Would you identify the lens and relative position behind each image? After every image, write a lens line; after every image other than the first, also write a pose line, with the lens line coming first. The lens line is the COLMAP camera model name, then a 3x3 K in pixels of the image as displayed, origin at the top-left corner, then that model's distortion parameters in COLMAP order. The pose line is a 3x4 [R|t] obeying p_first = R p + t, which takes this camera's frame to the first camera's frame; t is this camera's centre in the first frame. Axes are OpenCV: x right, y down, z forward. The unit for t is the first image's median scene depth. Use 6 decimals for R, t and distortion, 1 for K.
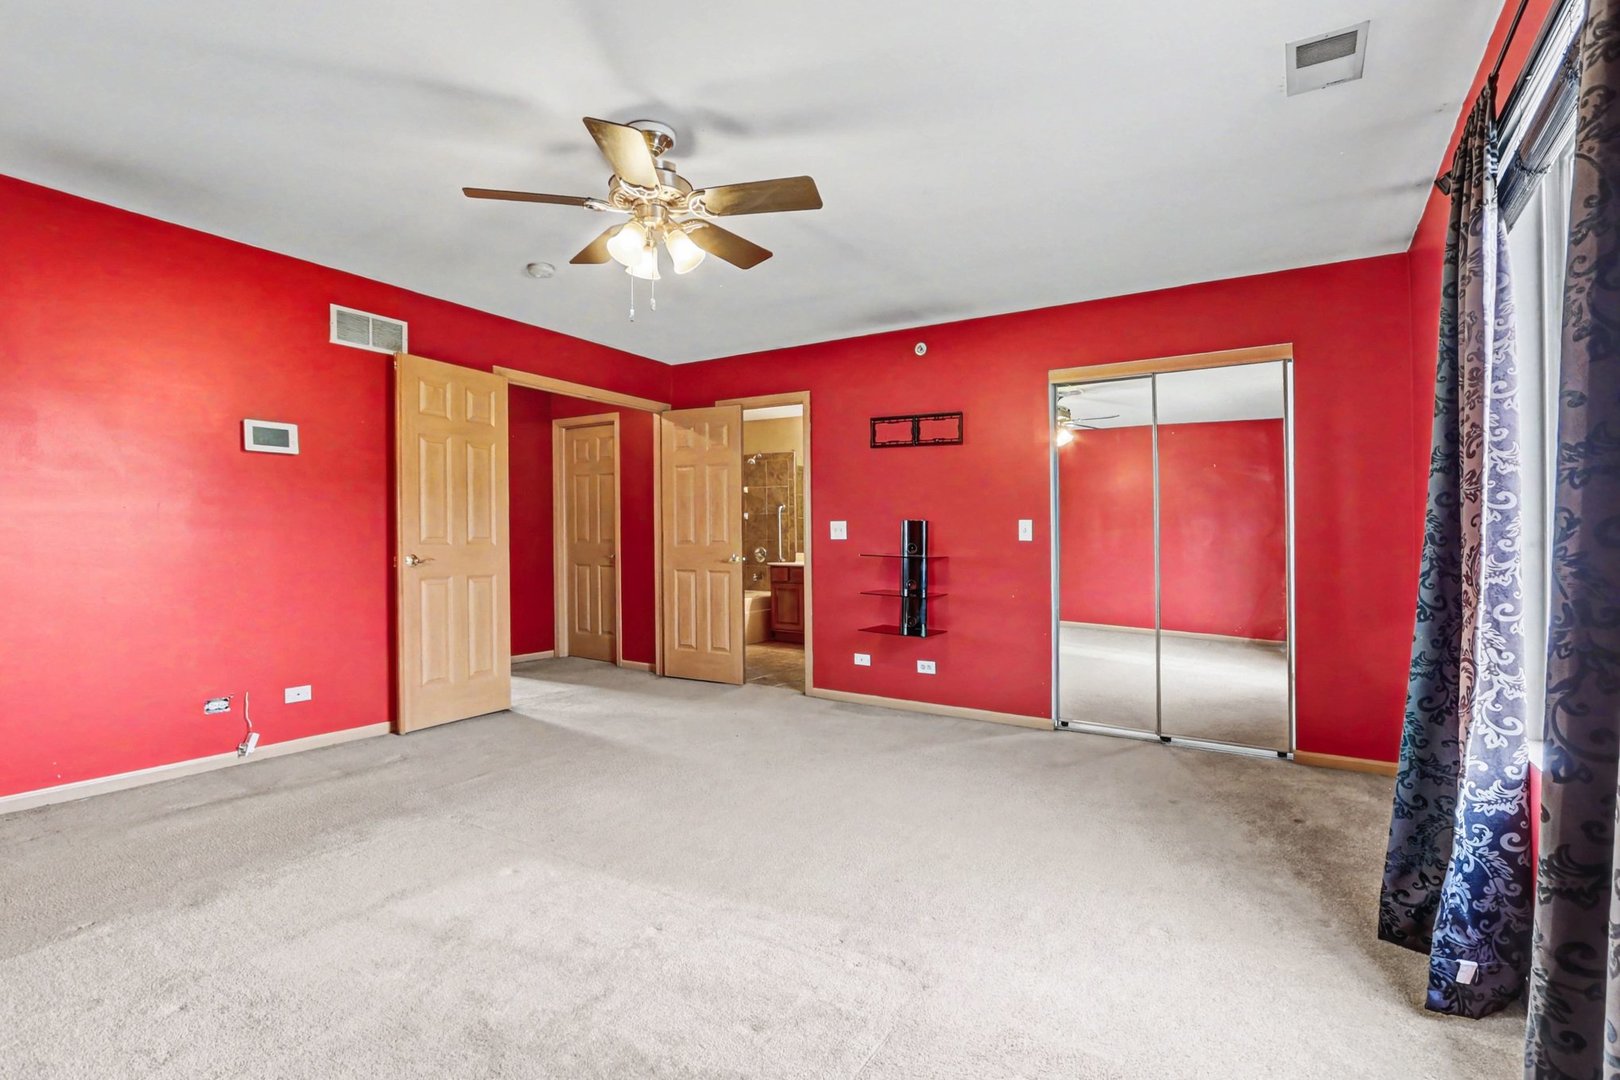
lens RADIAL K [[752.3, 0, 799.7], [0, 752.3, 539.2], [0, 0, 1]] dist [-0.001219, -0.000023]
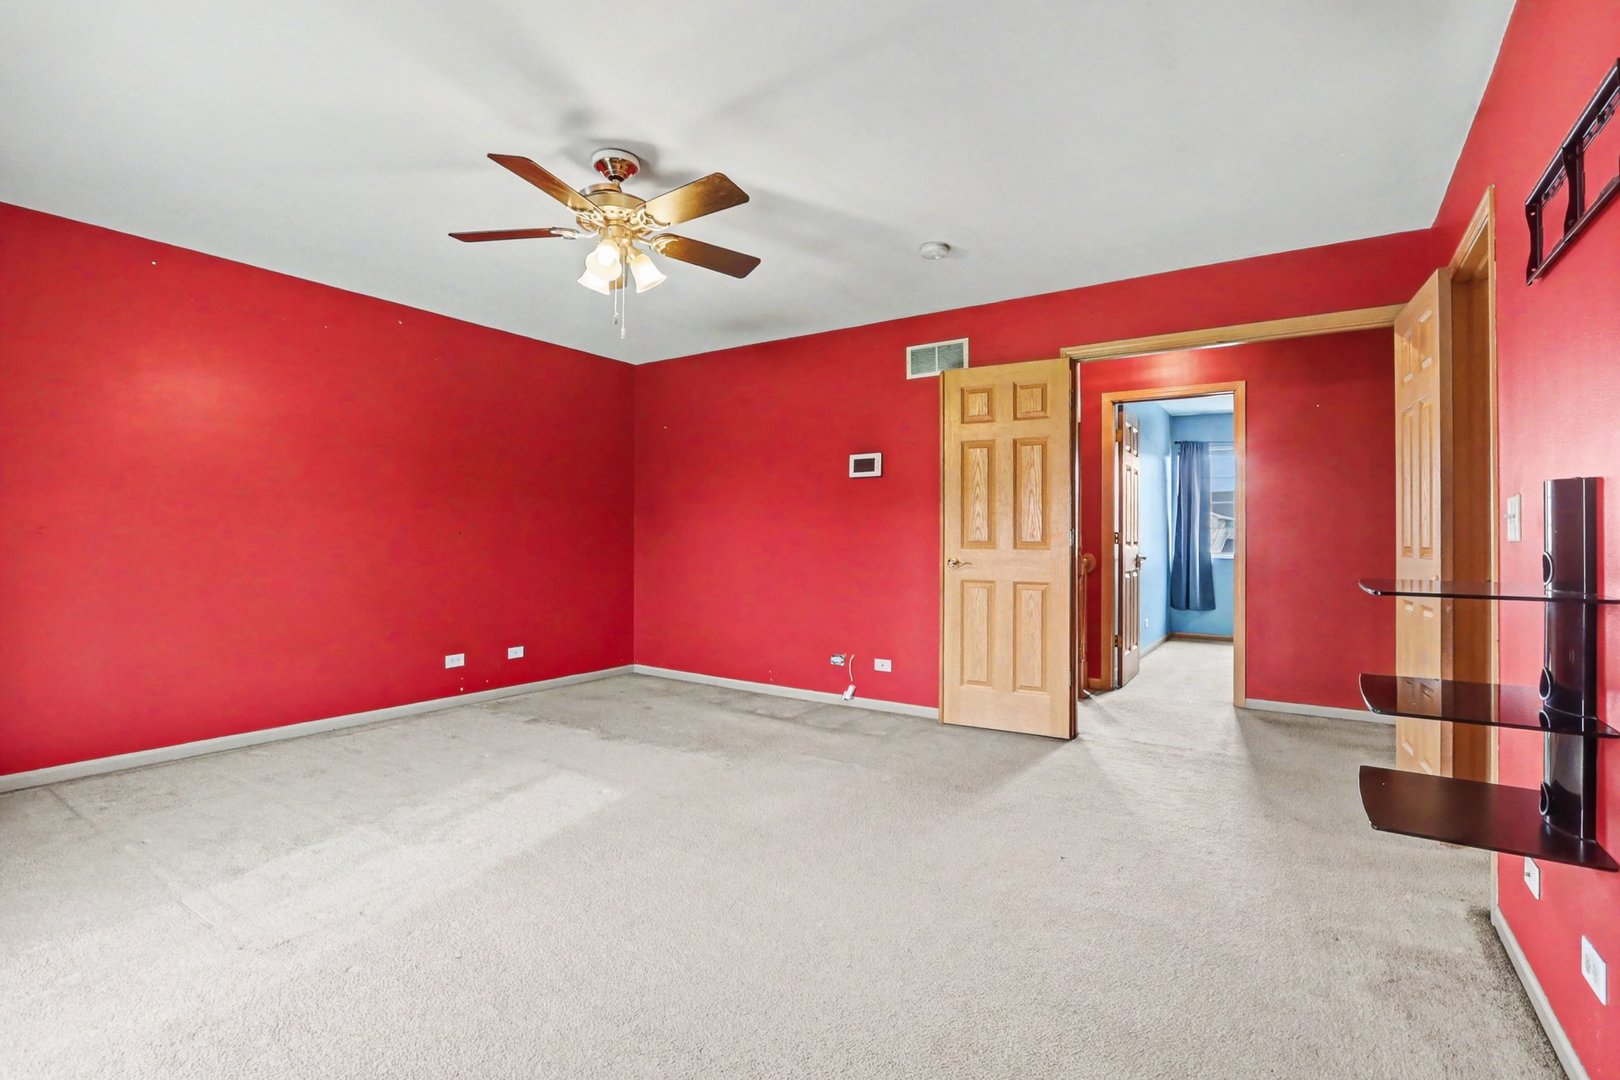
lens RADIAL K [[752.3, 0, 810.4], [0, 752.3, 542.6], [0, 0, 1]] dist [-0.001219, -0.000023]
pose [[-0.008095, -0.005935, -0.999950, 0.614189], [-0.009206, 0.999940, -0.005861, 0.008546], [0.999925, 0.009158, -0.008150, 0.906994]]
